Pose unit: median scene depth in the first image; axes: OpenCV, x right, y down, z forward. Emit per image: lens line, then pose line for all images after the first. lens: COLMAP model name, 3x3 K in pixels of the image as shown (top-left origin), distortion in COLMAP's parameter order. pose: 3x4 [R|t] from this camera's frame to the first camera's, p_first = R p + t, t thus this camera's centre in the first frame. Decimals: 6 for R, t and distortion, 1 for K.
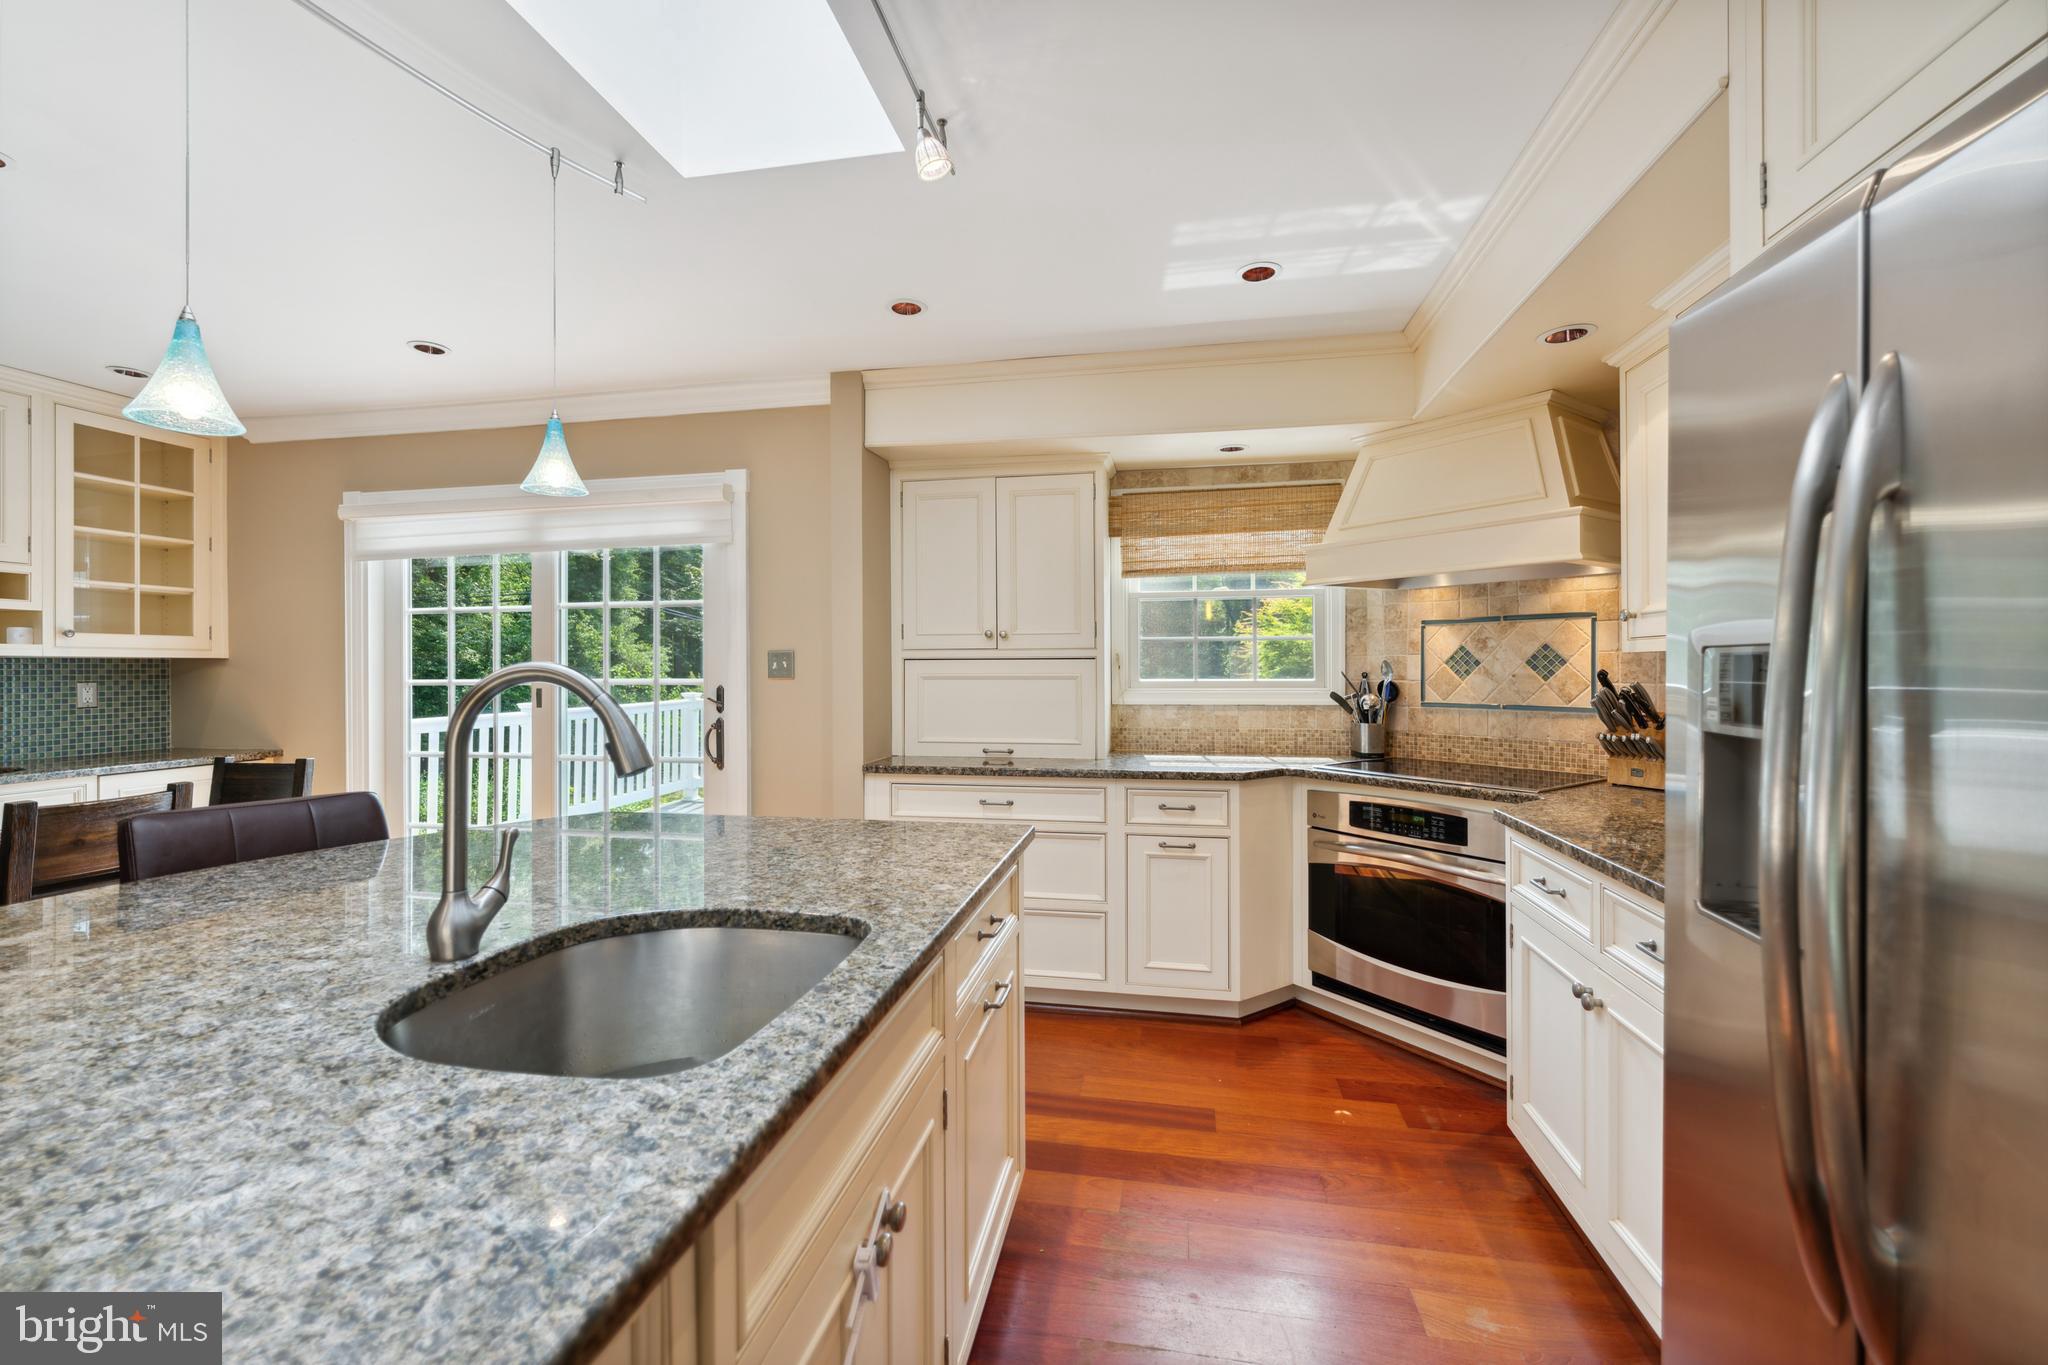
lens RADIAL K [[845.3, 0, 1022.4], [0, 845.3, 670.7], [0, 0, 1]] dist [-0.001885, -0.000373]
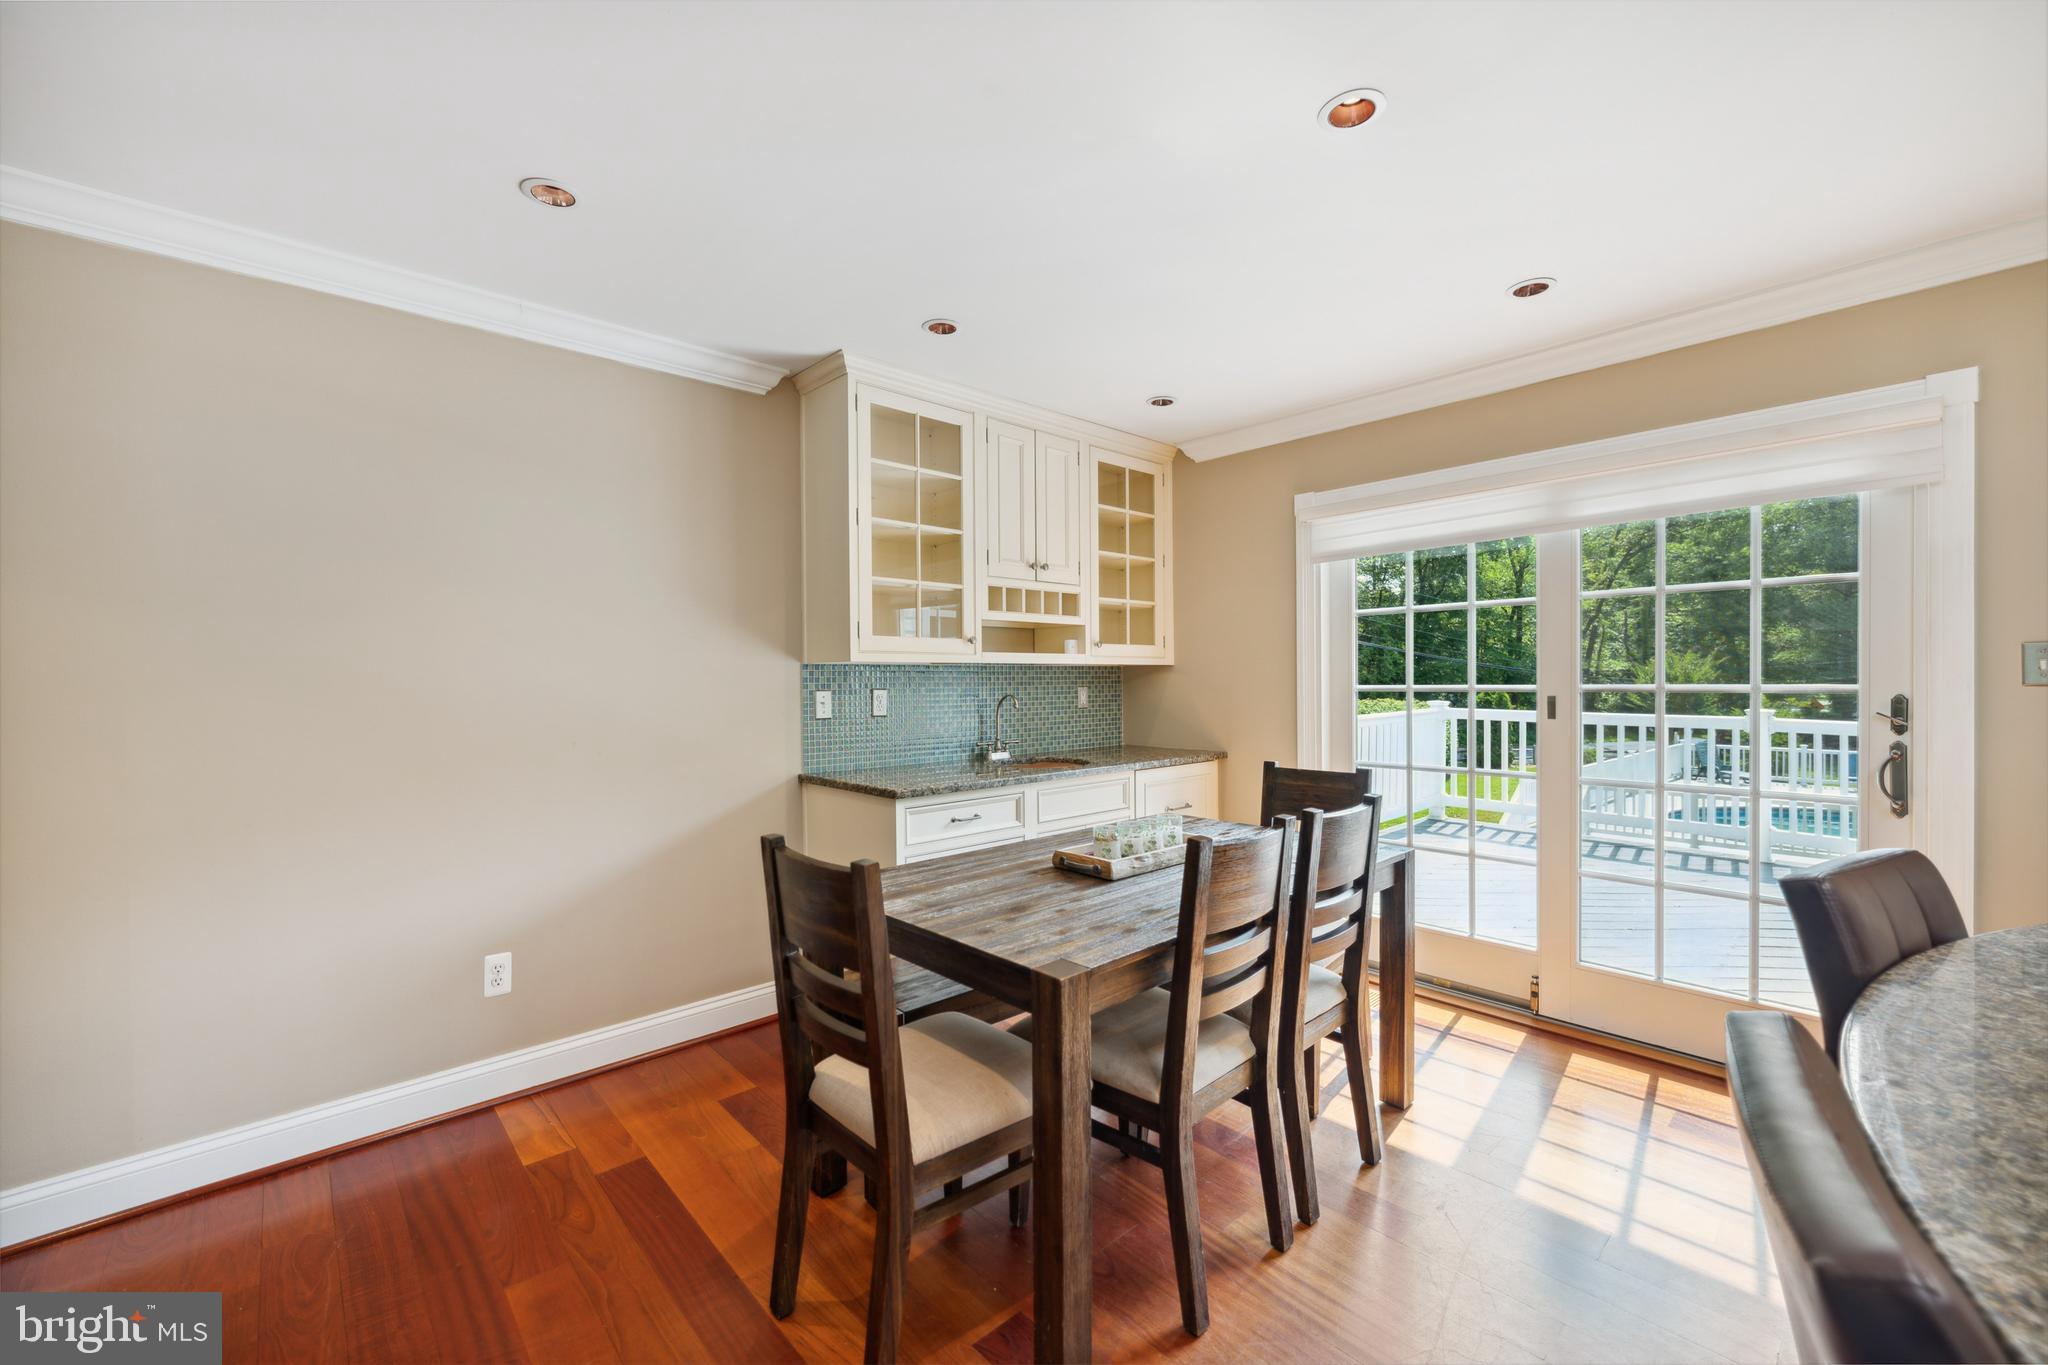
lens RADIAL K [[821.7, 0, 1020.8], [0, 821.7, 688.4], [0, 0, 1]] dist [0.000188, 0.000204]
pose [[0.797380, 0.004448, -0.603461, -0.559484], [0.002418, 0.999941, 0.010566, 0.004371], [0.603472, -0.009884, 0.797323, 0.035956]]
